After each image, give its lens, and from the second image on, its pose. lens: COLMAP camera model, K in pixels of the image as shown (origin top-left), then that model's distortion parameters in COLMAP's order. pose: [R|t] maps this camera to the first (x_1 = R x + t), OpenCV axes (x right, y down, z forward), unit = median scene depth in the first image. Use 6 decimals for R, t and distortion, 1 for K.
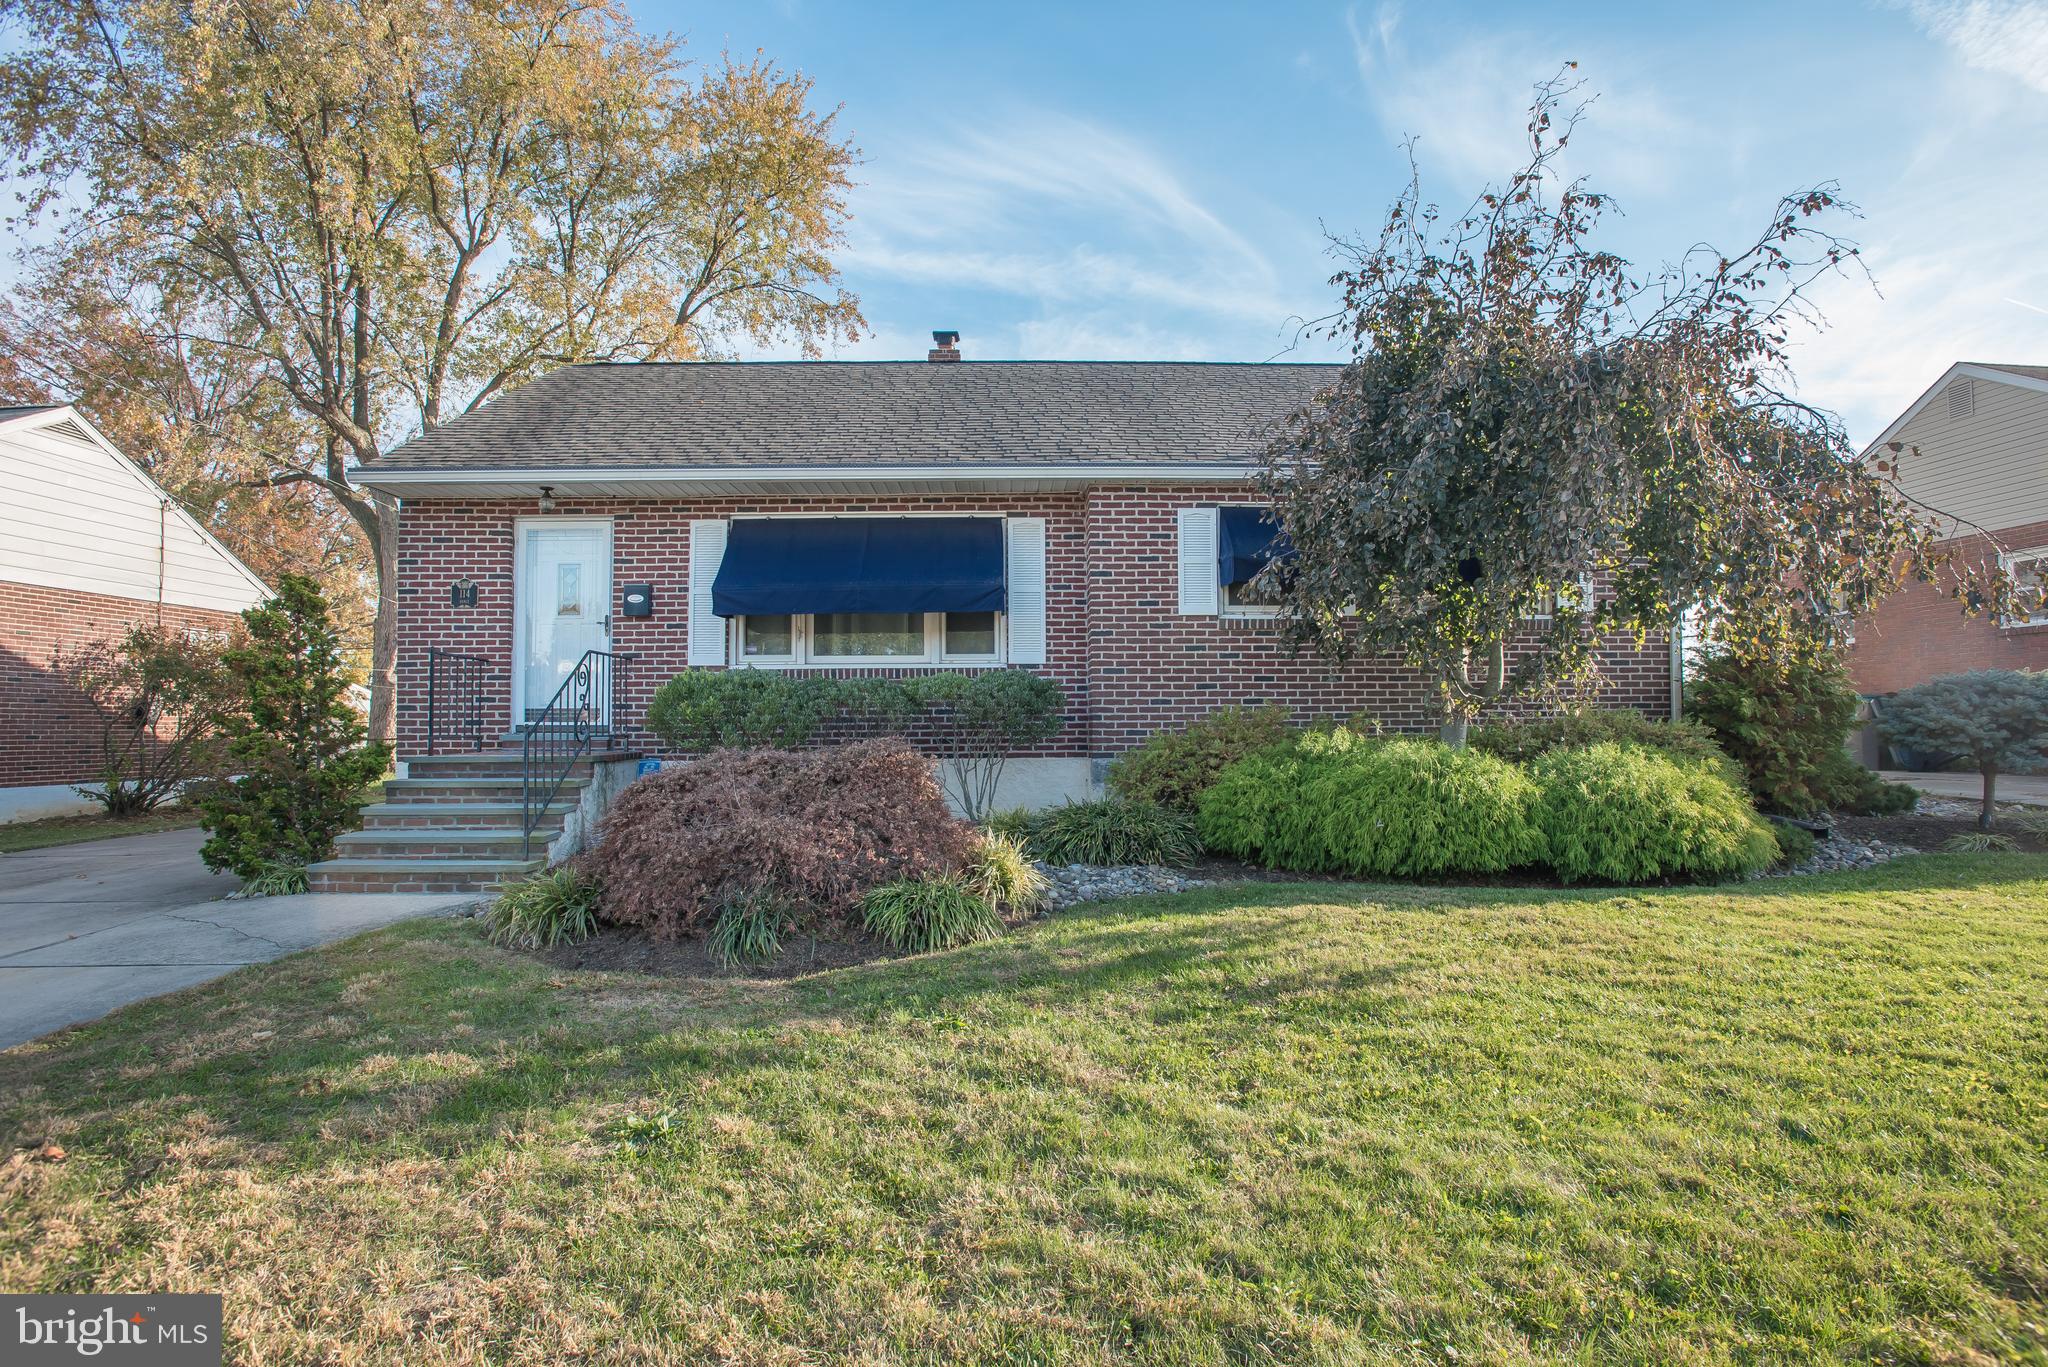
lens RADIAL K [[1049.3, 0, 1024.0], [0, 1049.3, 683.5], [0, 0, 1]] dist [-0.061560, 0.033670]
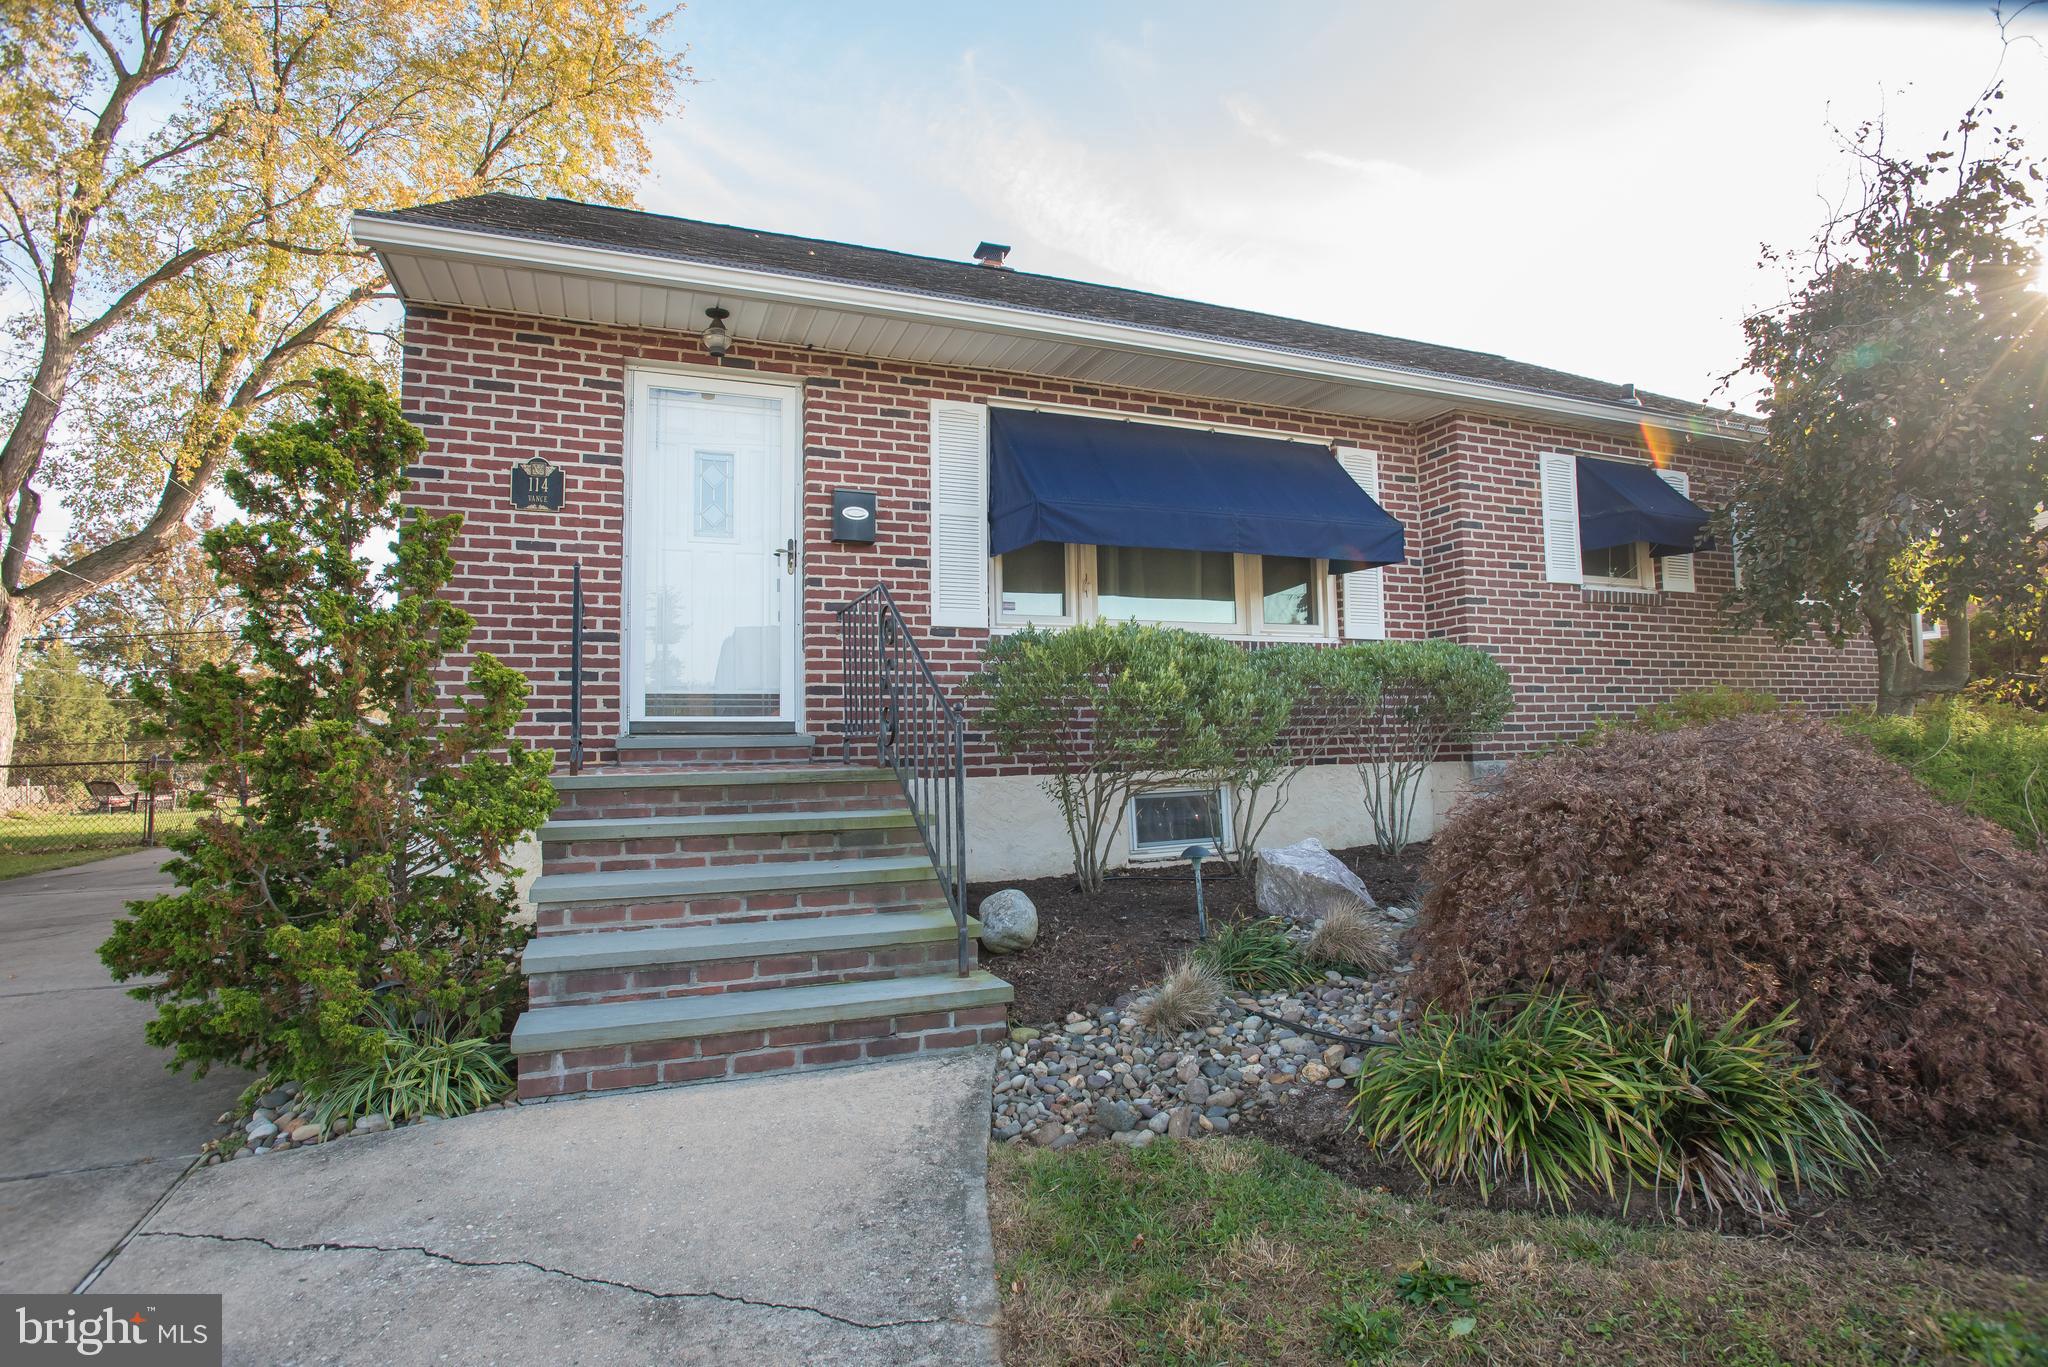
lens RADIAL K [[1015.2, 0, 1029.1], [0, 1015.2, 683.1], [0, 0, 1]] dist [-0.069257, 0.028775]
pose [[0.936004, 0.012091, 0.351783, -0.480266], [-0.003579, 0.999685, -0.024837, 0.032047], [-0.351972, 0.021989, 0.935752, 0.406192]]
